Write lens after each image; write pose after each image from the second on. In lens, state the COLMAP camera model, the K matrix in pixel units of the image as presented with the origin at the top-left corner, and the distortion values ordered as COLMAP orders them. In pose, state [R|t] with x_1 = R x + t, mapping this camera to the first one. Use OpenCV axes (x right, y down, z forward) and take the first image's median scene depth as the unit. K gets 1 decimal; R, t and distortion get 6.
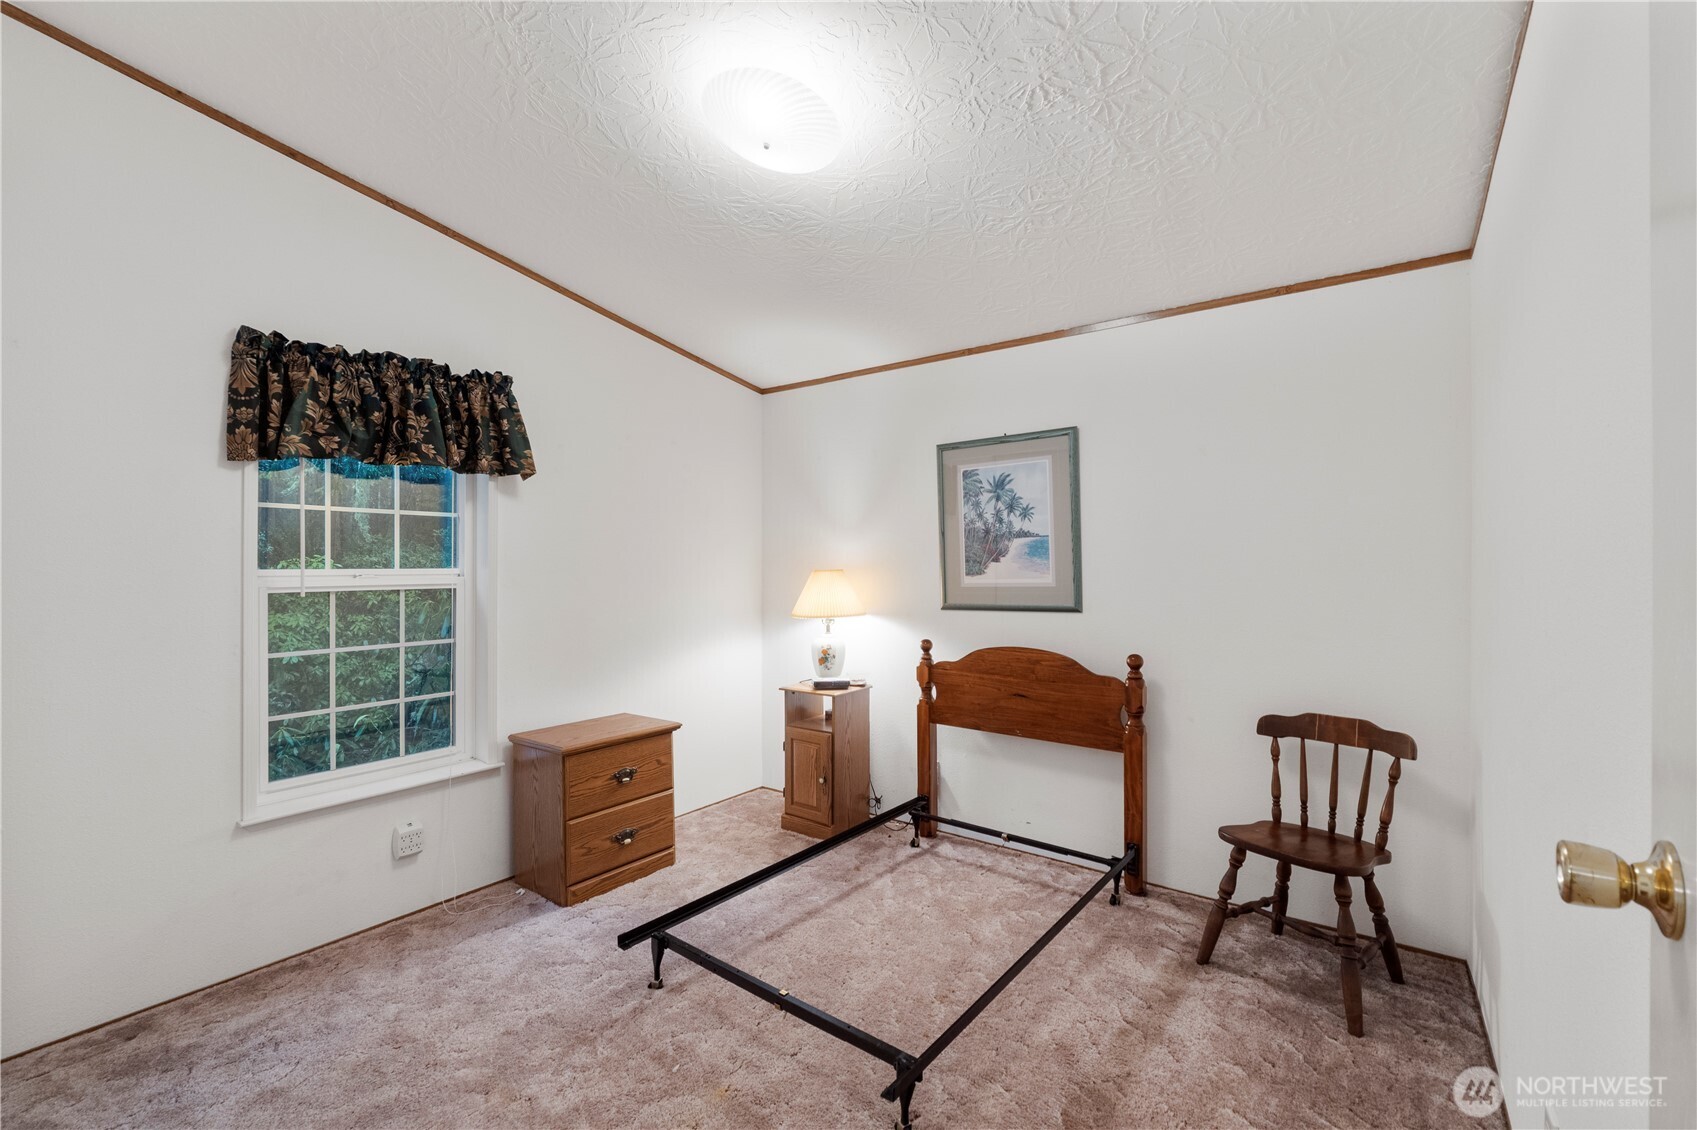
lens RADIAL K [[702.6, 0, 849.7], [0, 702.6, 547.7], [0, 0, 1]] dist [-0.002895, -0.000192]
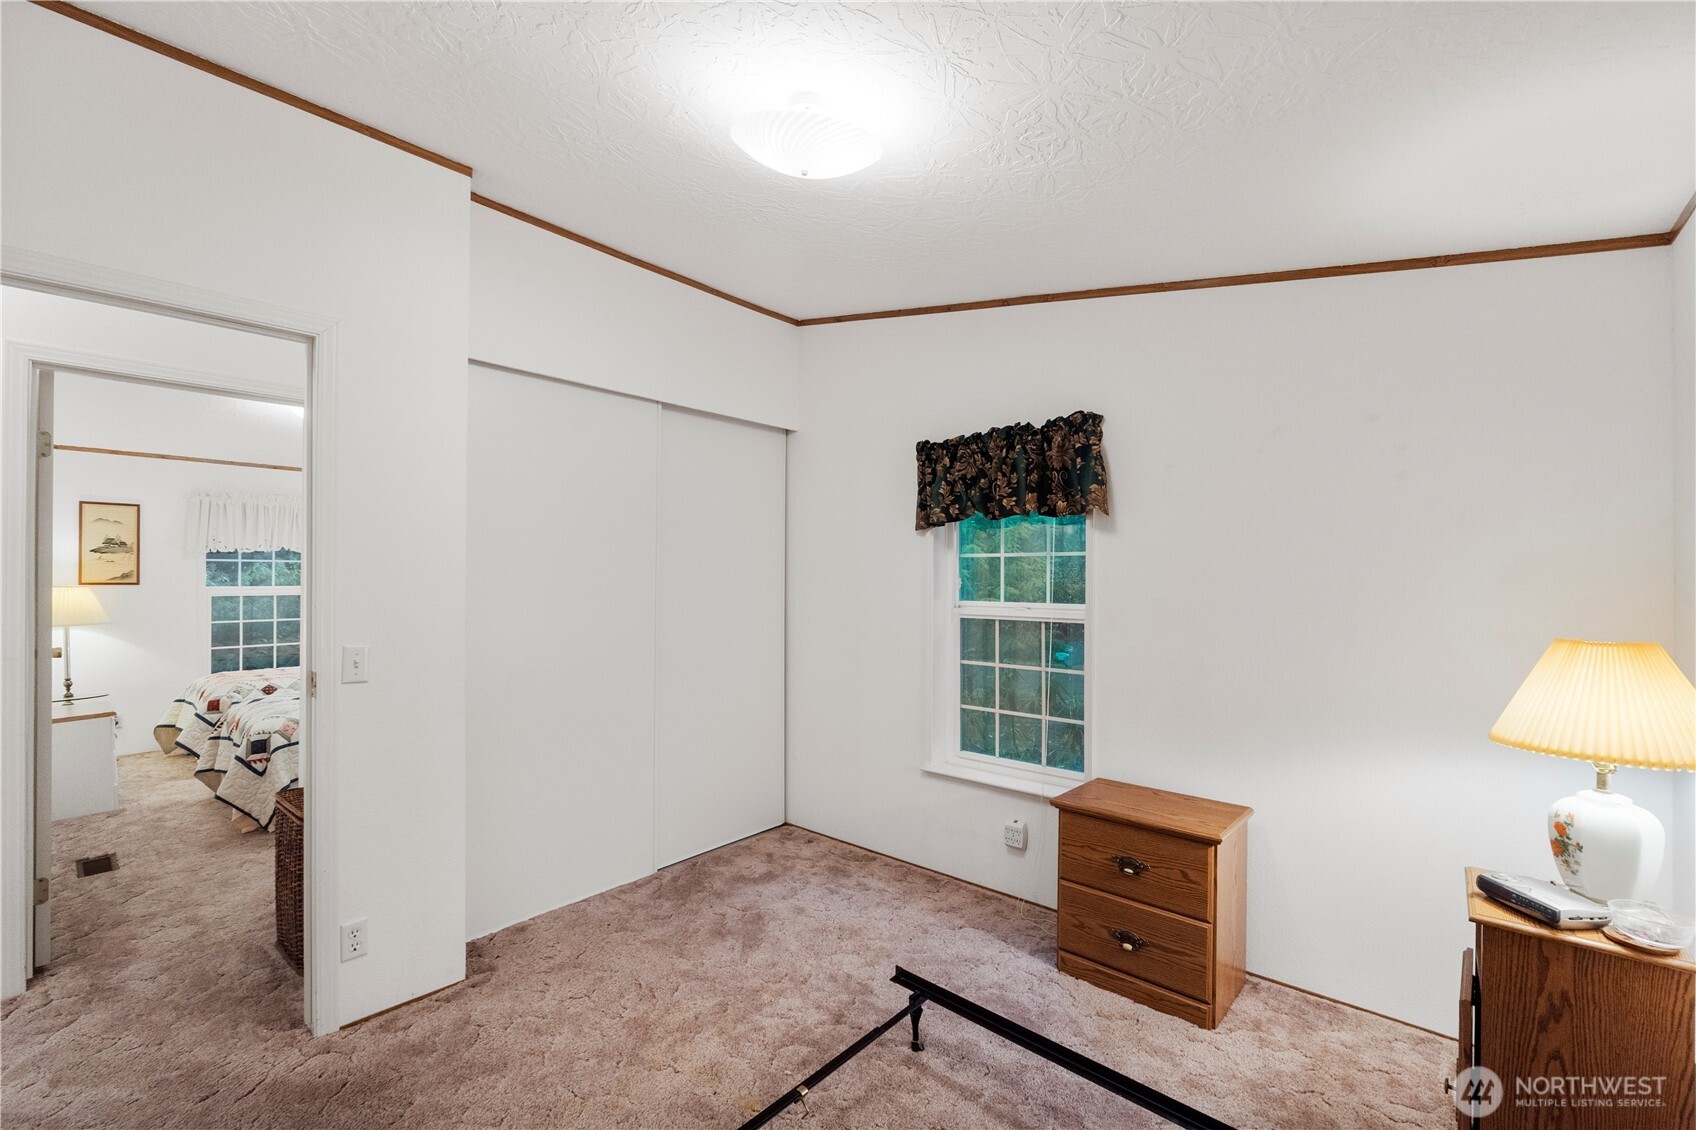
lens RADIAL K [[712.6, 0, 848.0], [0, 712.6, 565.0], [0, 0, 1]] dist [0.001338, -0.000105]
pose [[-0.067426, -0.013379, -0.997635, 0.600466], [0.020597, 0.999678, -0.014799, -0.024377], [0.997512, -0.021547, -0.067129, 0.818766]]
